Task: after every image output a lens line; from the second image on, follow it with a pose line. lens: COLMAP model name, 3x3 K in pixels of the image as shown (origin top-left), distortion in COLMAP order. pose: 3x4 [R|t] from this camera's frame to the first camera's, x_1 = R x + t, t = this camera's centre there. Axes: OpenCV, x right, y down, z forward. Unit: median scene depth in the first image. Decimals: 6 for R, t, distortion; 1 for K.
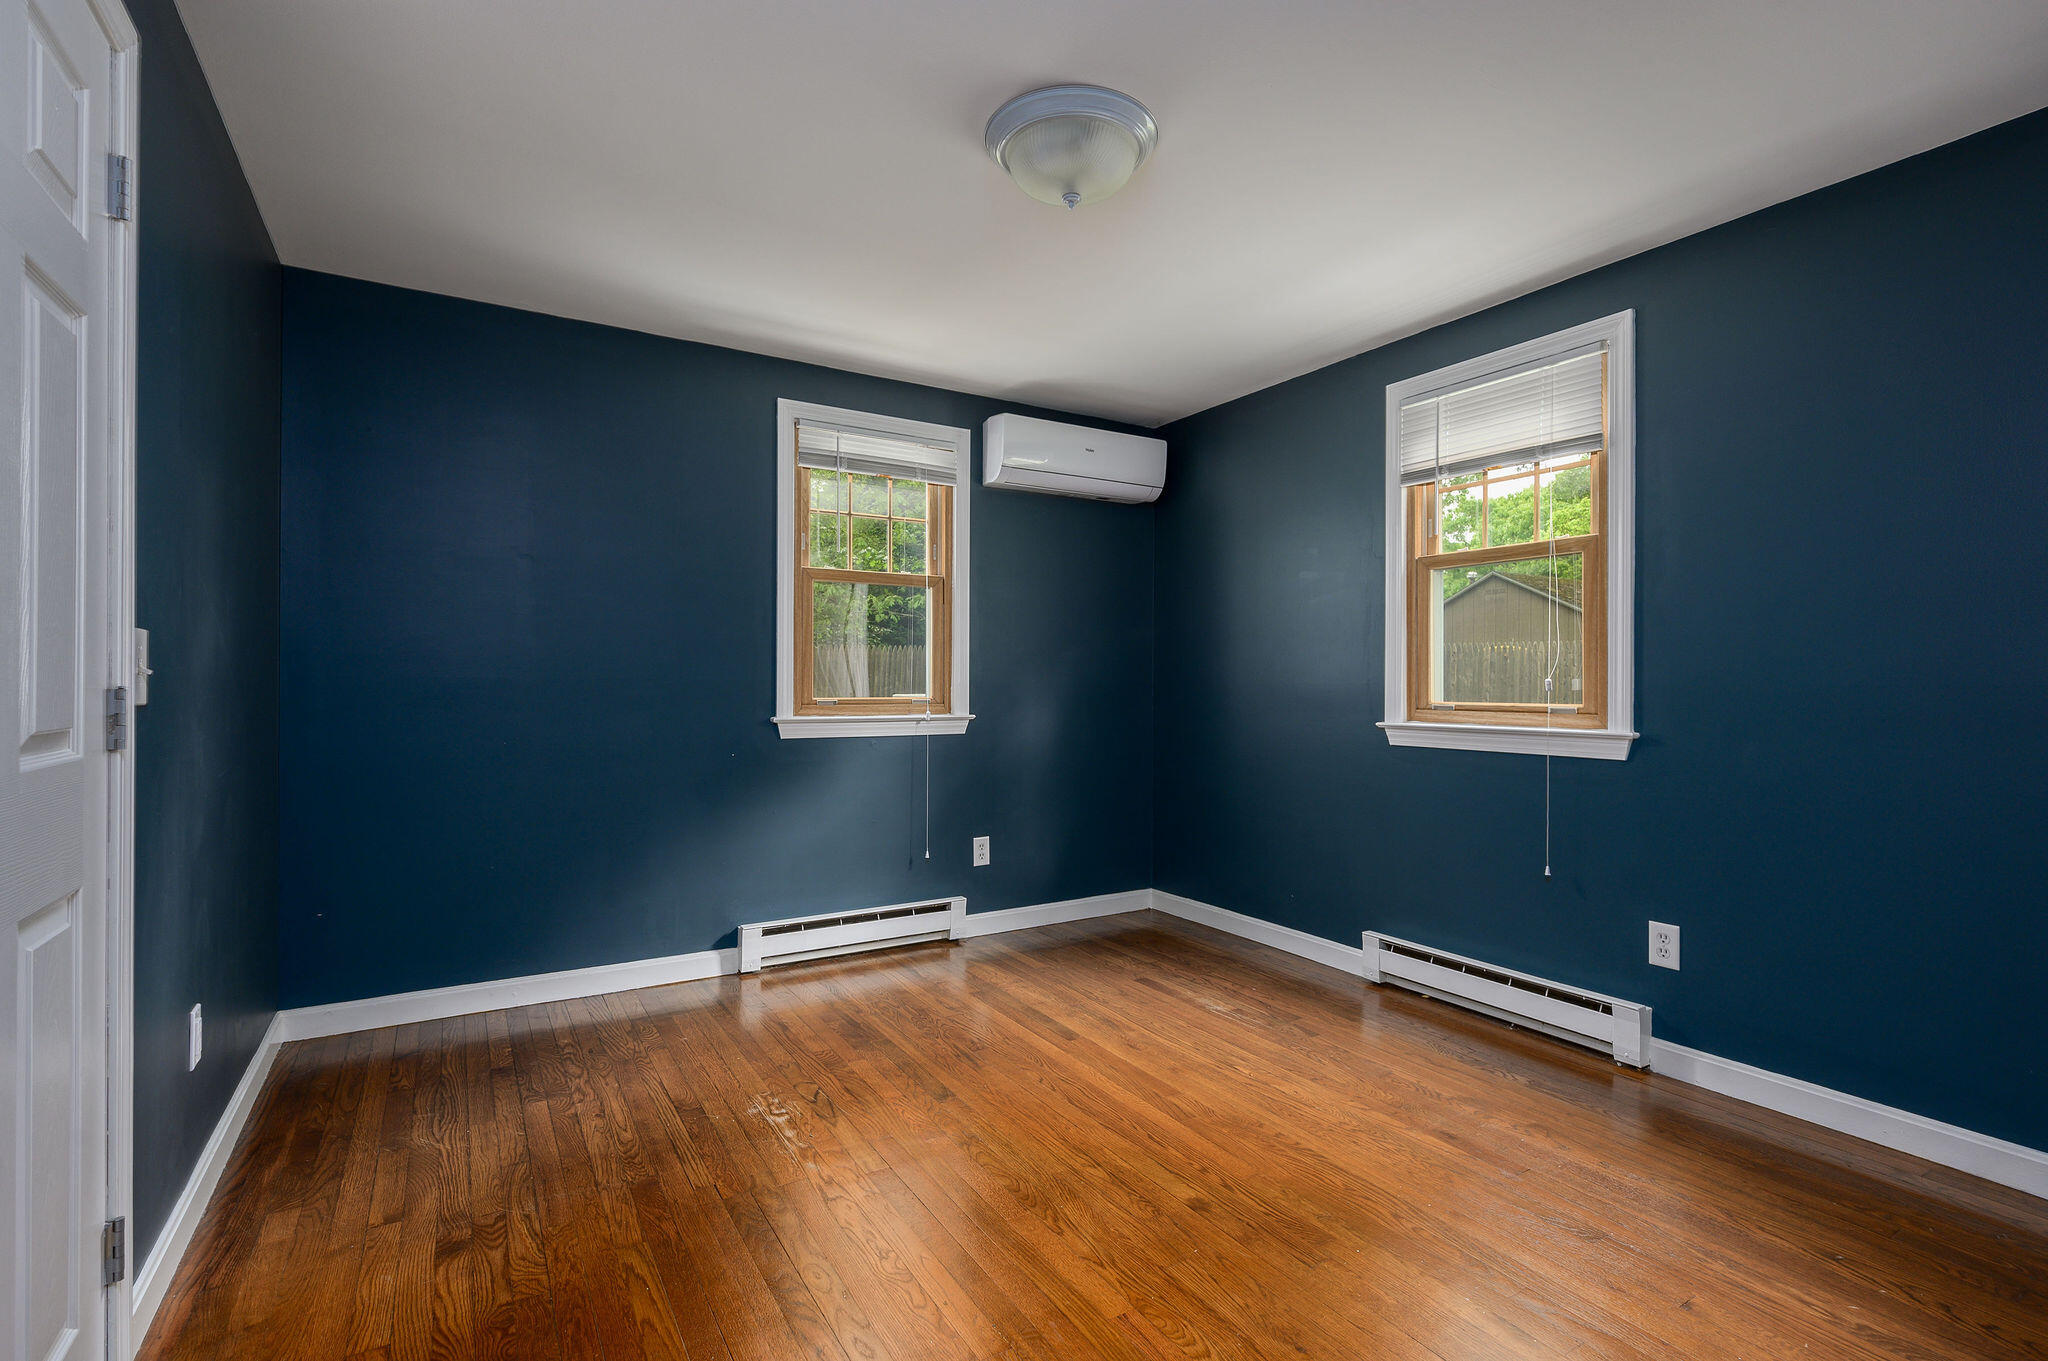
lens RADIAL K [[935.7, 0, 981.9], [0, 935.7, 682.7], [0, 0, 1]] dist [0.000136, -0.000069]
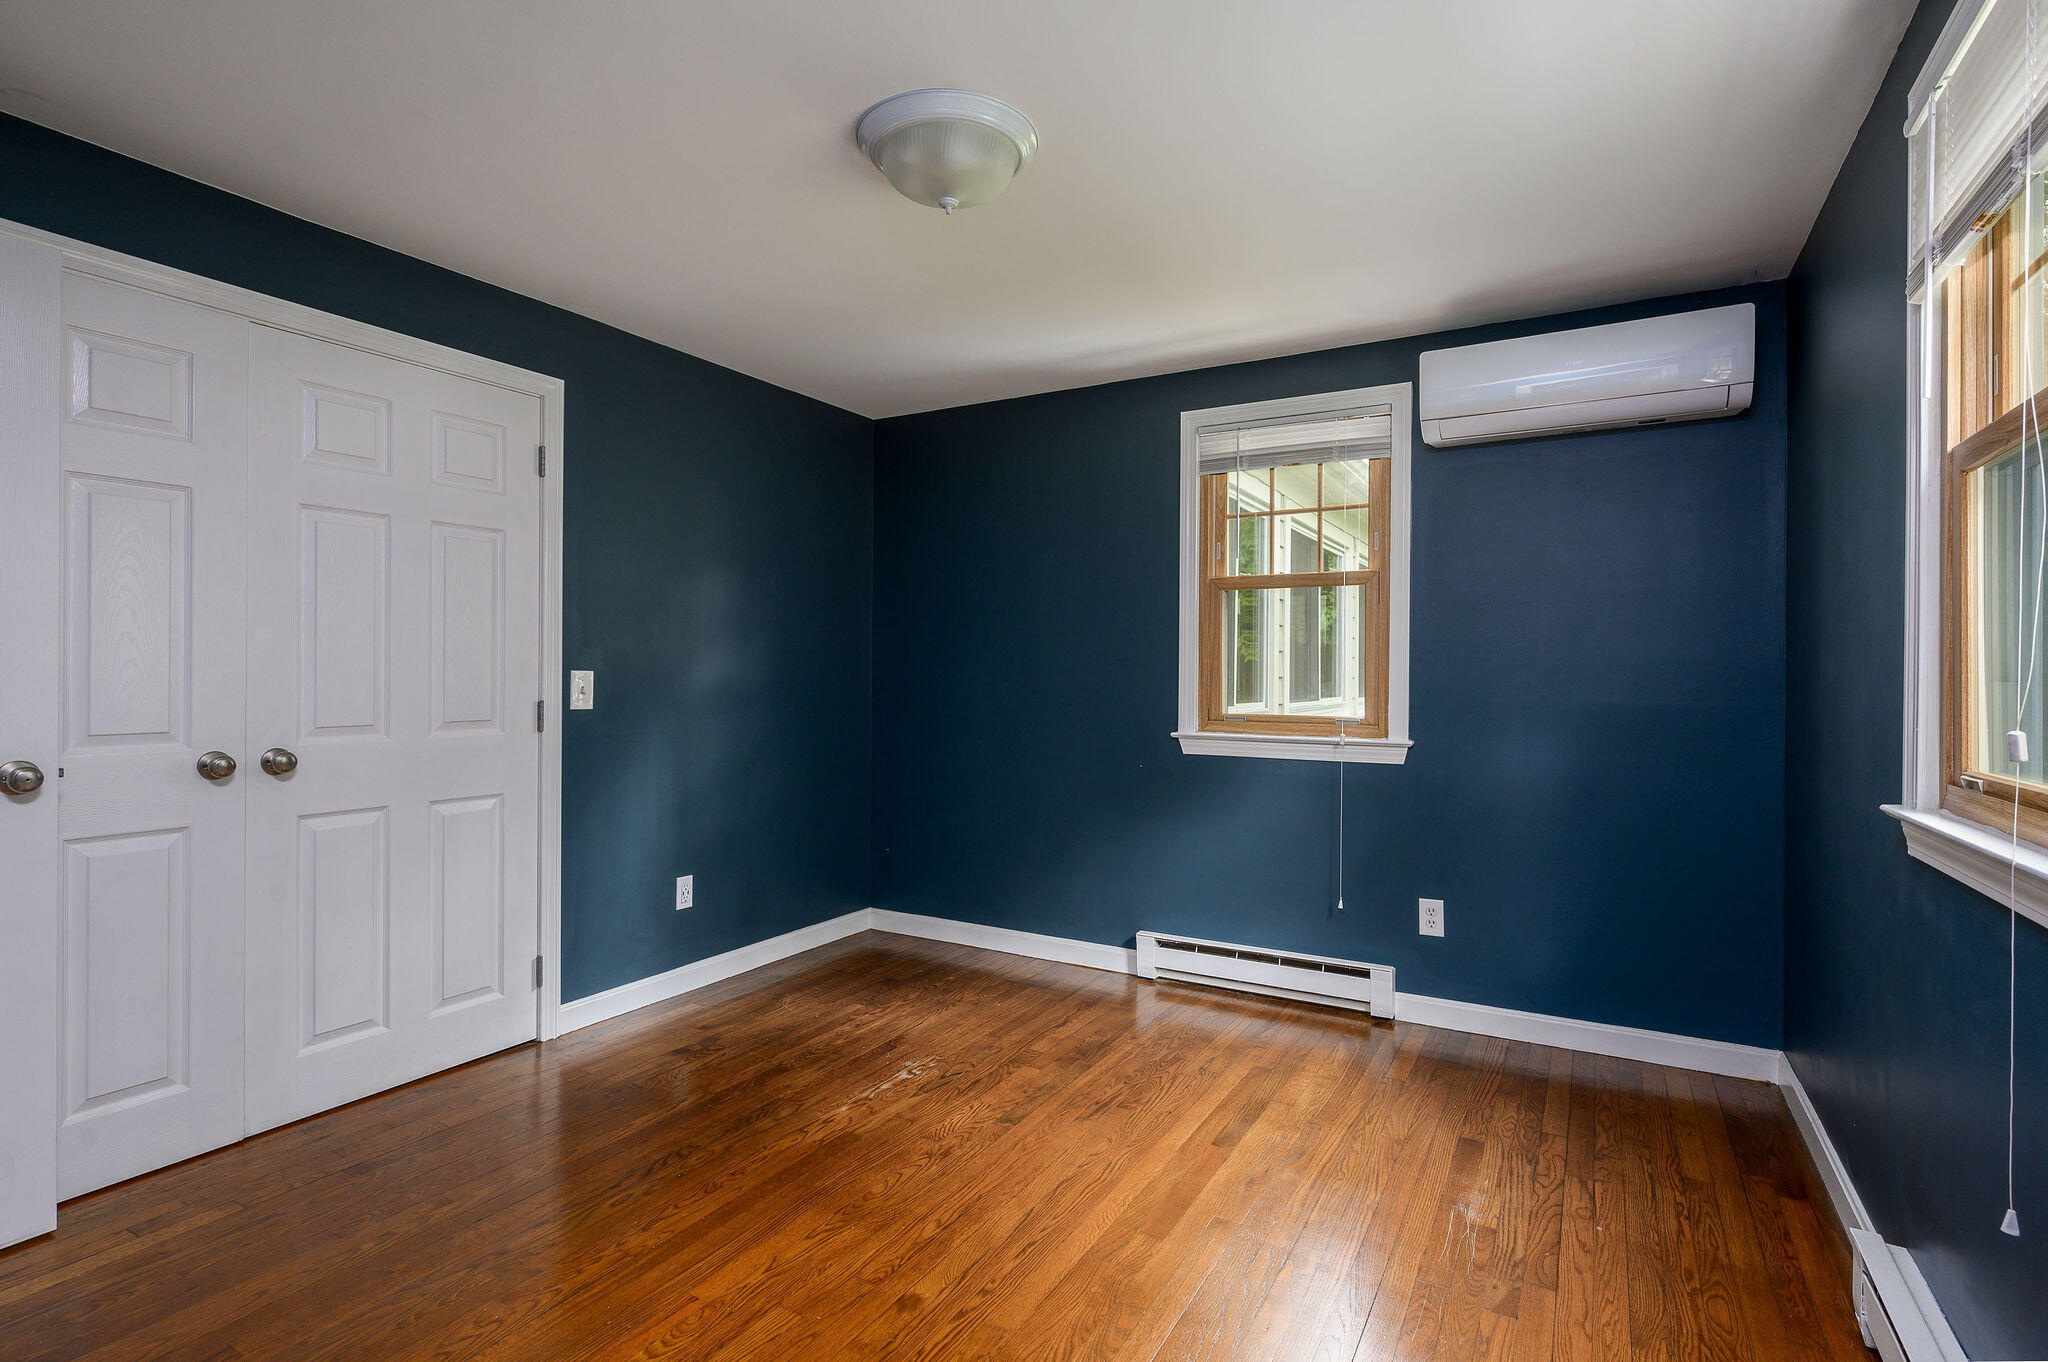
lens RADIAL K [[956.7, 0, 1025.5], [0, 956.7, 678.7], [0, 0, 1]] dist [-0.001790, 0.000228]
pose [[0.498458, 0.001292, -0.866913, 0.612714], [-0.002058, 0.999998, 0.000307, -0.021171], [0.866912, 0.001631, 0.498459, 0.365395]]
